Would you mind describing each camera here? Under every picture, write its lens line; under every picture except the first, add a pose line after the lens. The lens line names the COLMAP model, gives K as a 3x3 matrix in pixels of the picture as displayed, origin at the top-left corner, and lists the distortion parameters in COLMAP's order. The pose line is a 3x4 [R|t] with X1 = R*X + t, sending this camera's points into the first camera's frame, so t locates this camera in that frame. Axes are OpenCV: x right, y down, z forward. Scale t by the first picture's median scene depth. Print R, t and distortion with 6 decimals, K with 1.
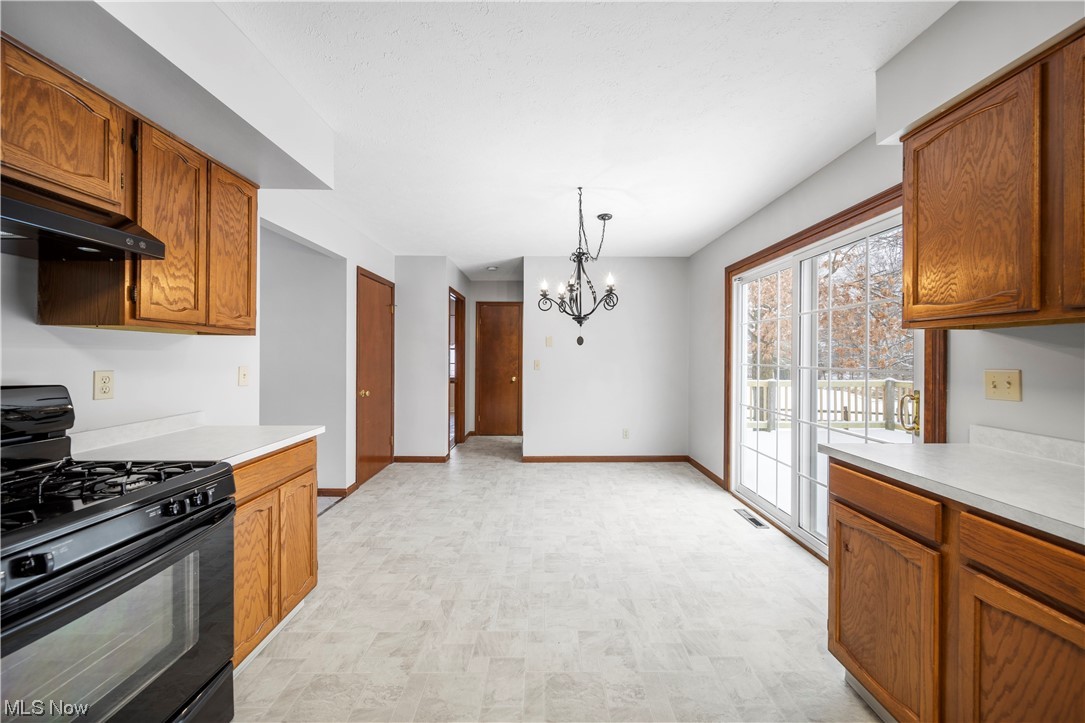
lens RADIAL K [[378.7, 0, 544.1], [0, 378.7, 355.1], [0, 0, 1]] dist [-0.001038, -0.000698]
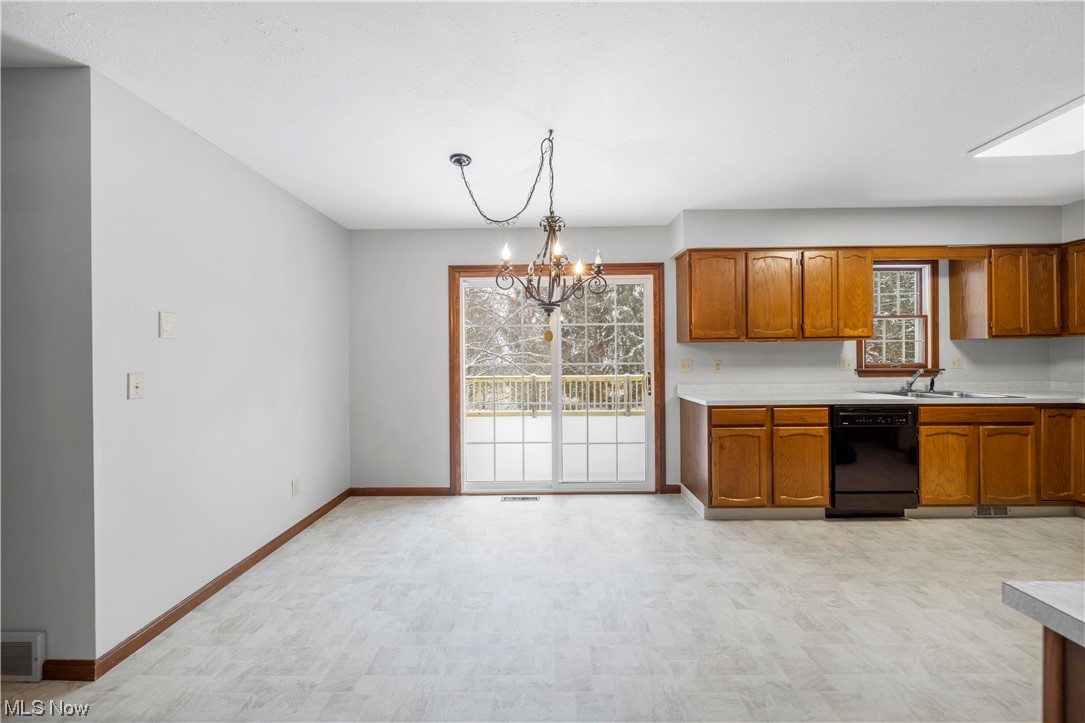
lens RADIAL K [[378.7, 0, 545.7], [0, 378.7, 357.4], [0, 0, 1]] dist [-0.001038, -0.000698]
pose [[0.010793, -0.006023, 0.999924, -1.227017], [0.010336, 0.999929, 0.005912, -0.000133], [-0.999888, 0.010271, 0.010855, 1.894915]]
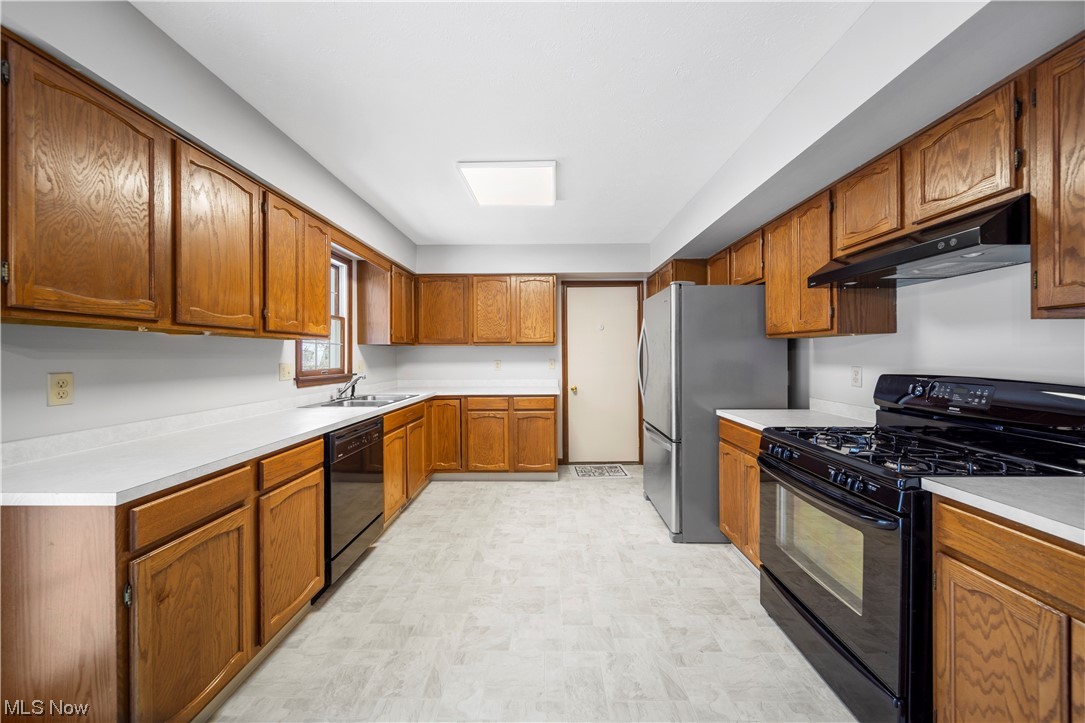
lens RADIAL K [[378.7, 0, 543.5], [0, 378.7, 354.1], [0, 0, 1]] dist [-0.001038, -0.000698]
pose [[-0.999870, 0.002454, 0.015939, -0.012089], [0.002397, 0.999991, -0.003573, 0.002621], [-0.015948, -0.003535, -0.999867, 1.751616]]
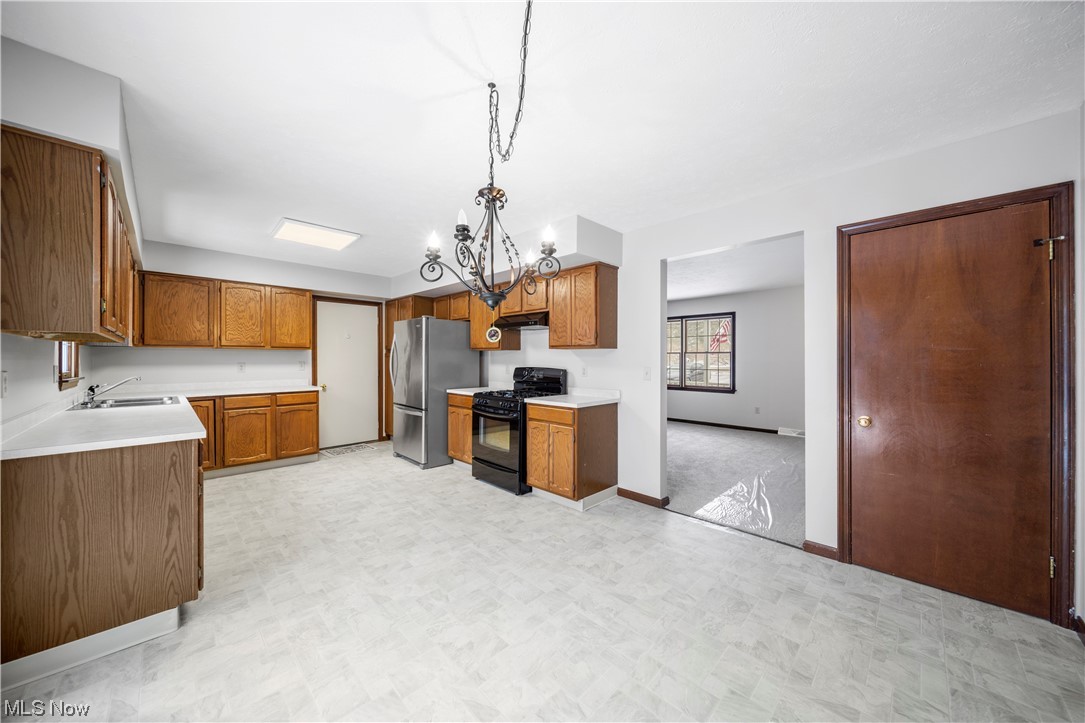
lens RADIAL K [[378.7, 0, 547.4], [0, 378.7, 361.7], [0, 0, 1]] dist [-0.001038, -0.000698]
pose [[-0.705939, 0.002307, -0.708269, 0.863448], [-0.003081, 0.999975, 0.006328, 0.002516], [0.708266, 0.006649, -0.705914, 2.809467]]
